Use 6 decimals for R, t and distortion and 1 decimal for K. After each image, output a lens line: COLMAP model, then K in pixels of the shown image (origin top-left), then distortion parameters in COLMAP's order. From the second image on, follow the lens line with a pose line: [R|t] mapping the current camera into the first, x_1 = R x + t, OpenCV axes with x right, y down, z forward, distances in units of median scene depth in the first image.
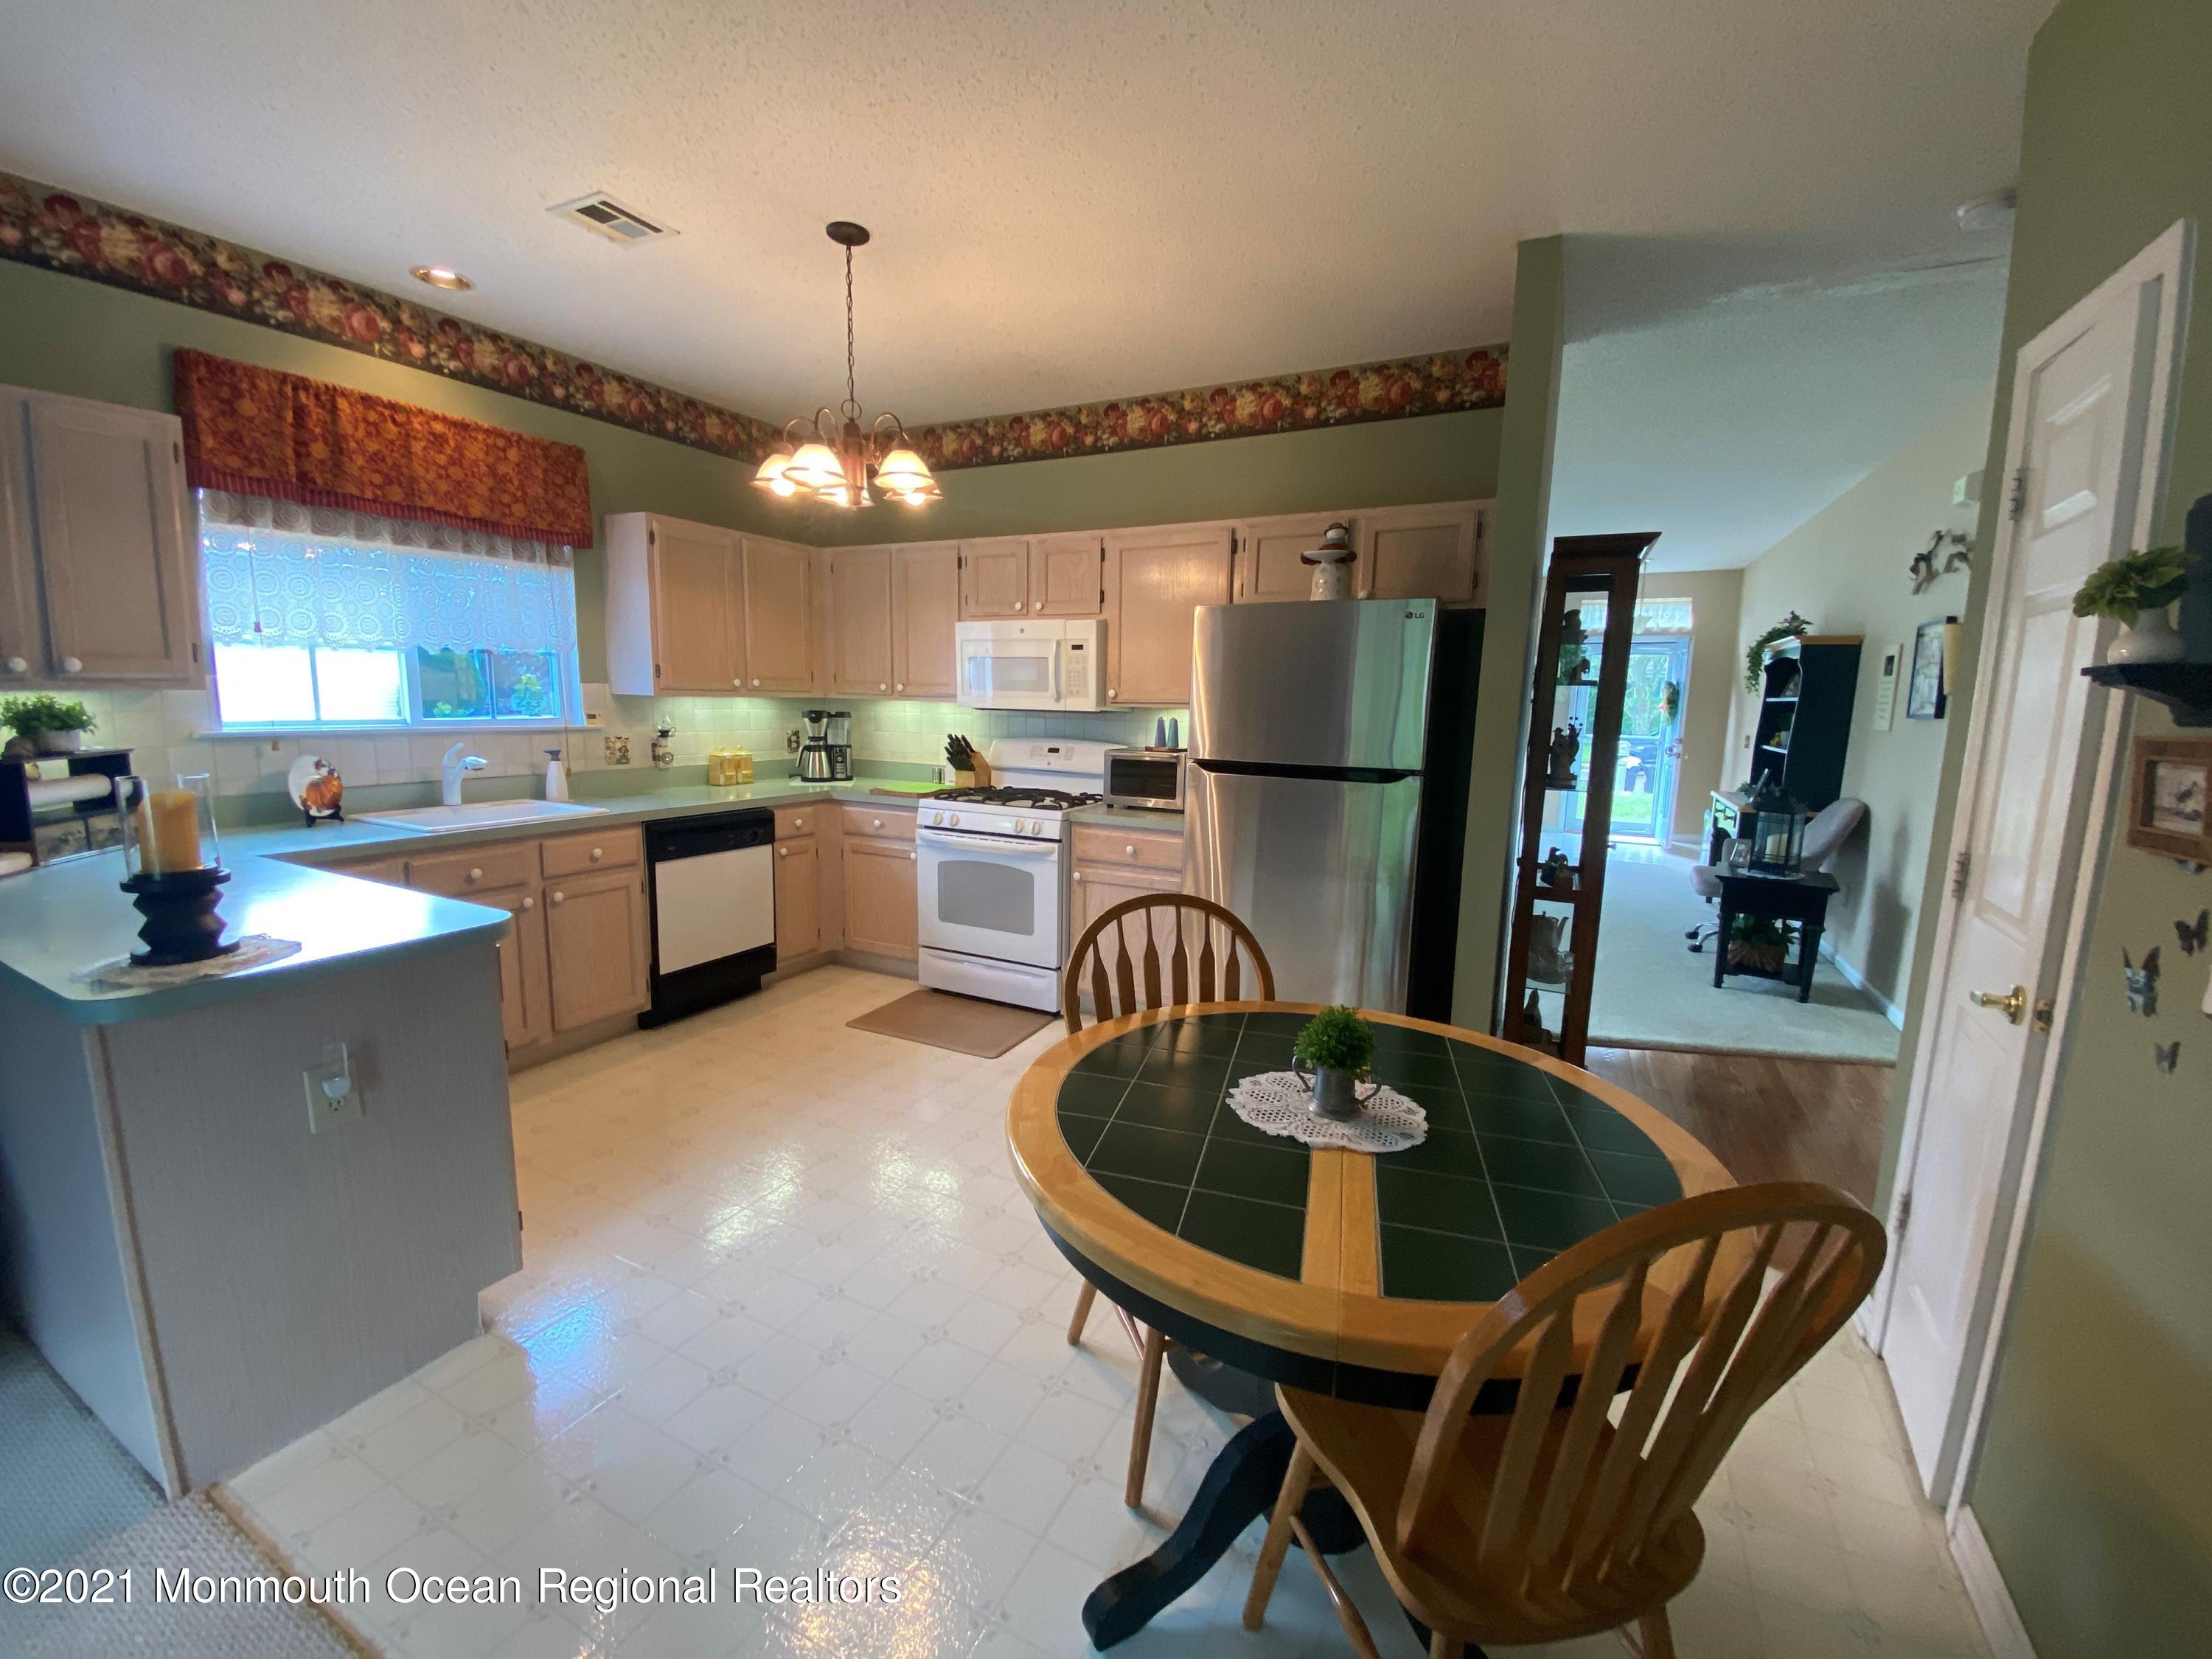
lens RADIAL K [[881.5, 0, 1106.0], [0, 881.5, 829.5], [0, 0, 1]] dist [0.030037, -0.023400]
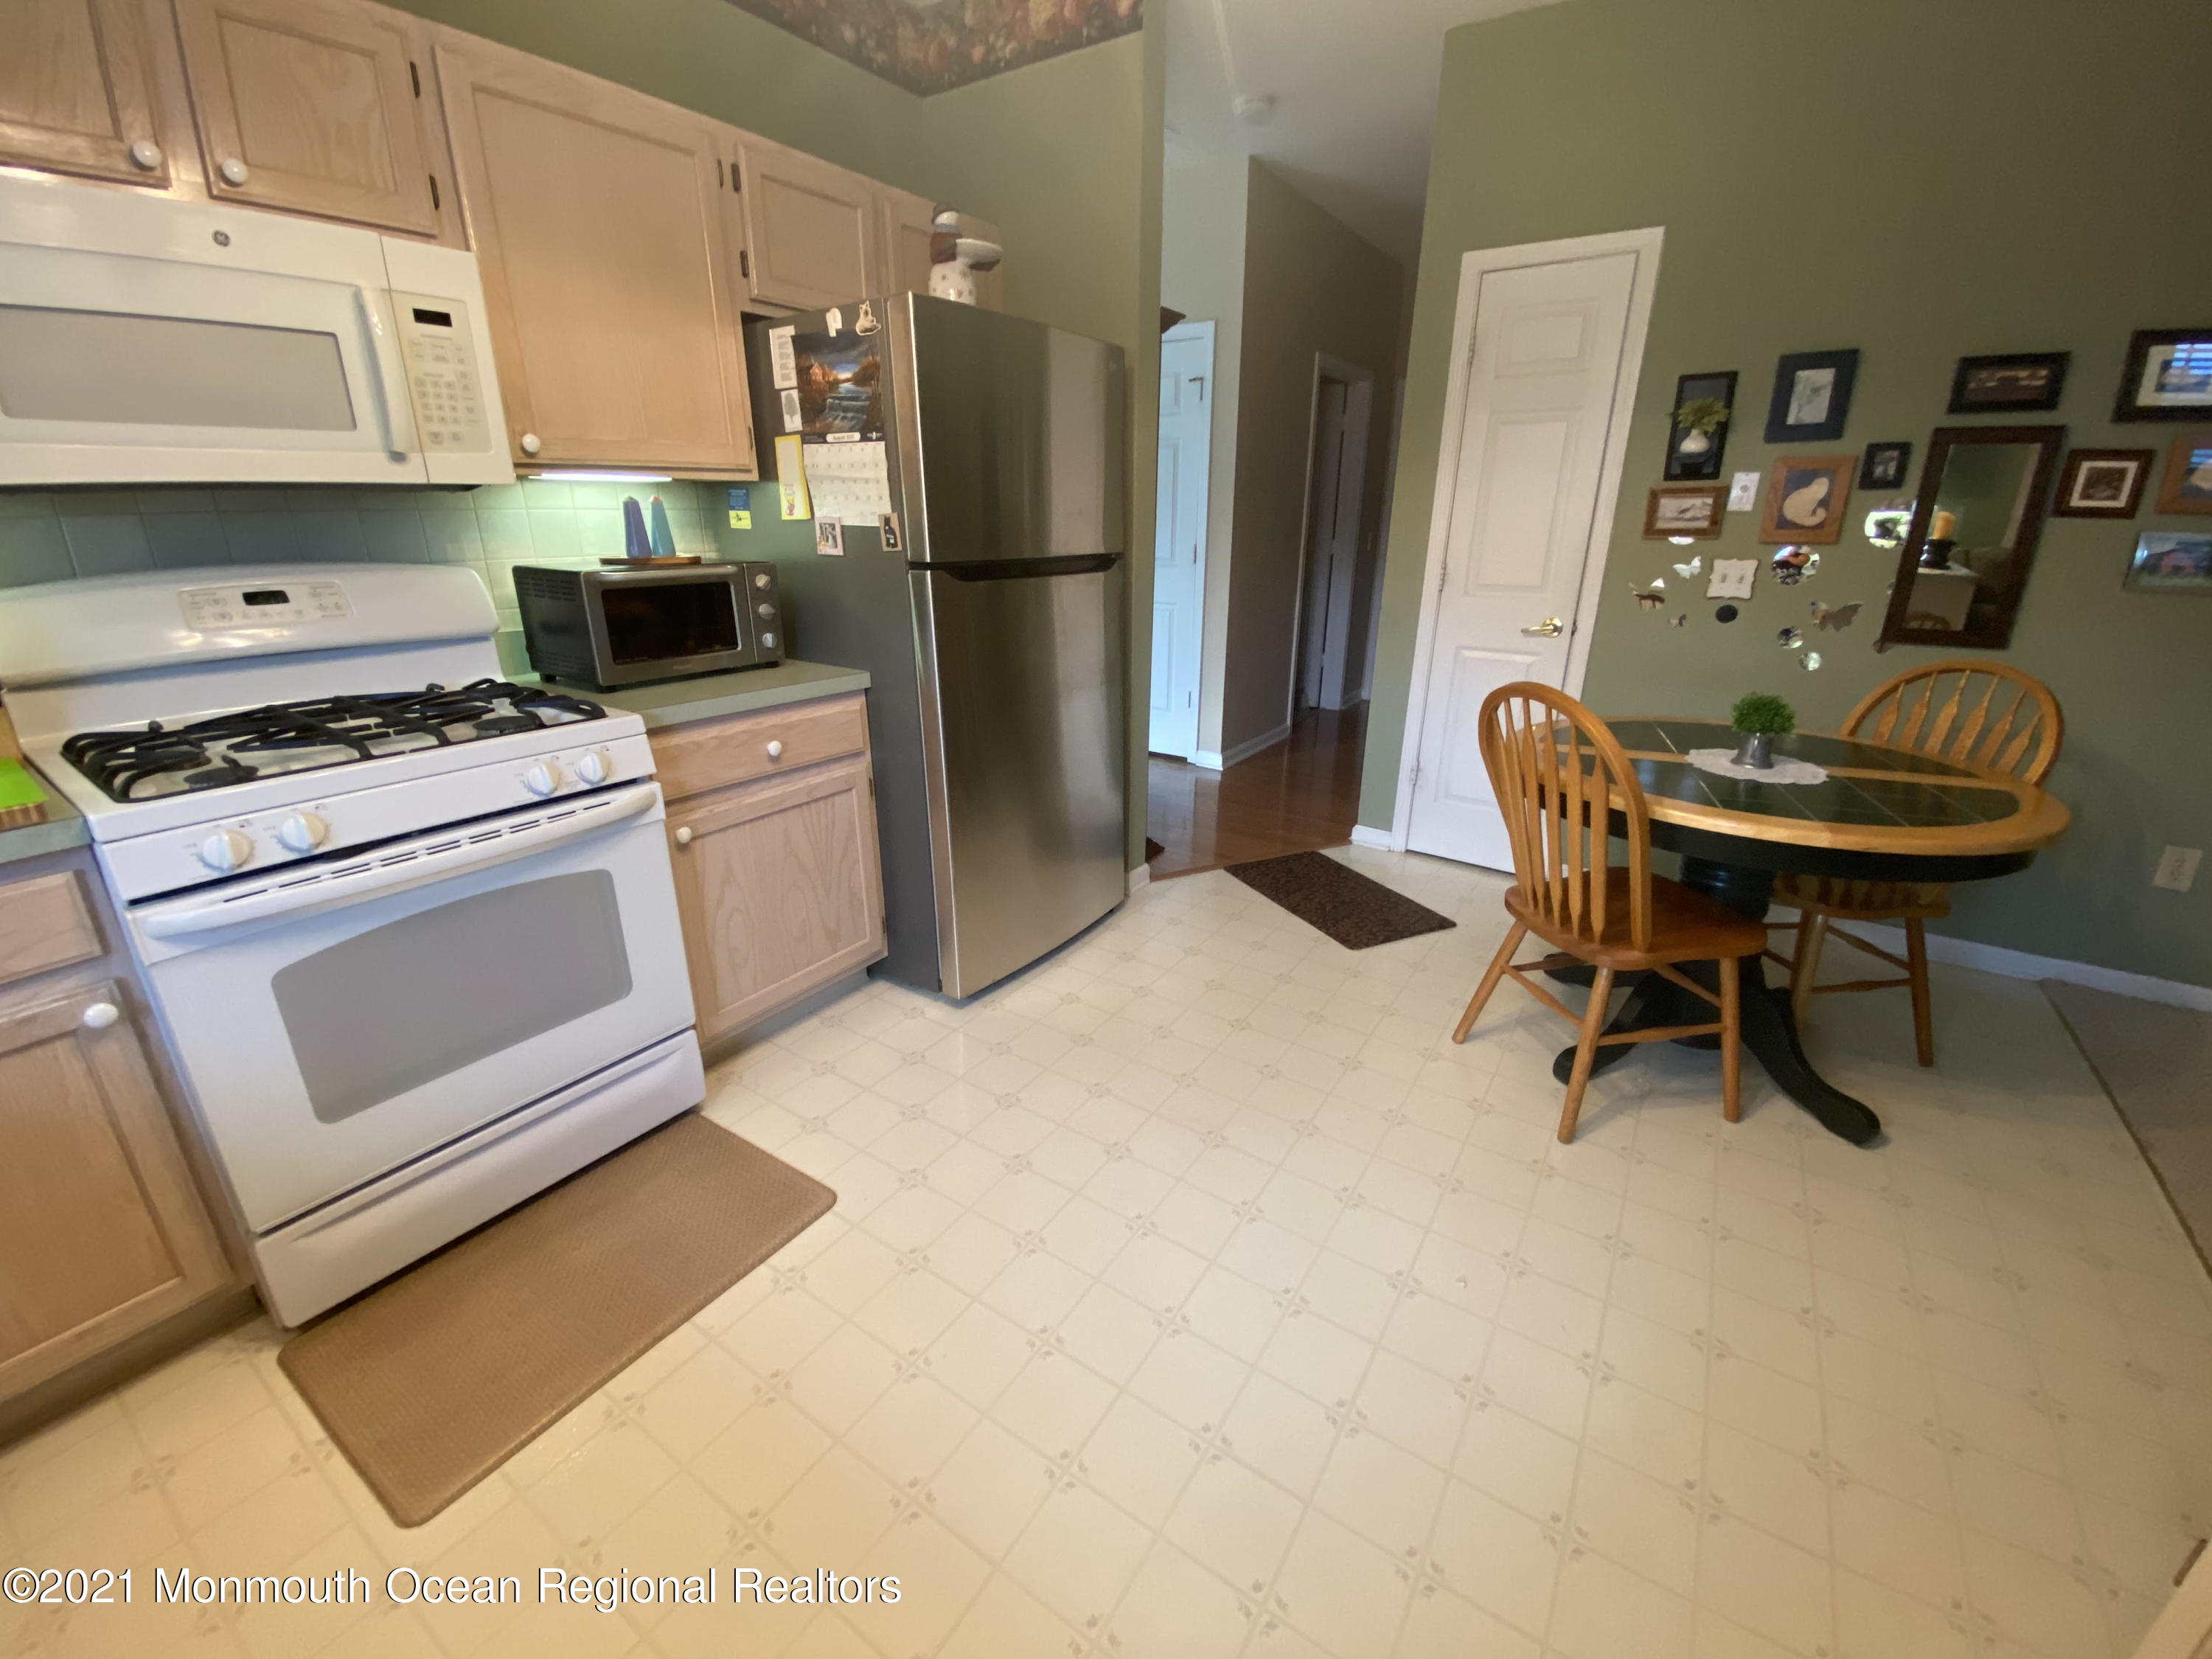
lens RADIAL K [[881.5, 0, 1106.0], [0, 881.5, 829.5], [0, 0, 1]] dist [0.030037, -0.023400]
pose [[0.105441, -0.353099, 0.929625, -0.459283], [0.144269, 0.930378, 0.337021, -0.081852], [-0.983905, 0.098581, 0.149041, 0.662536]]
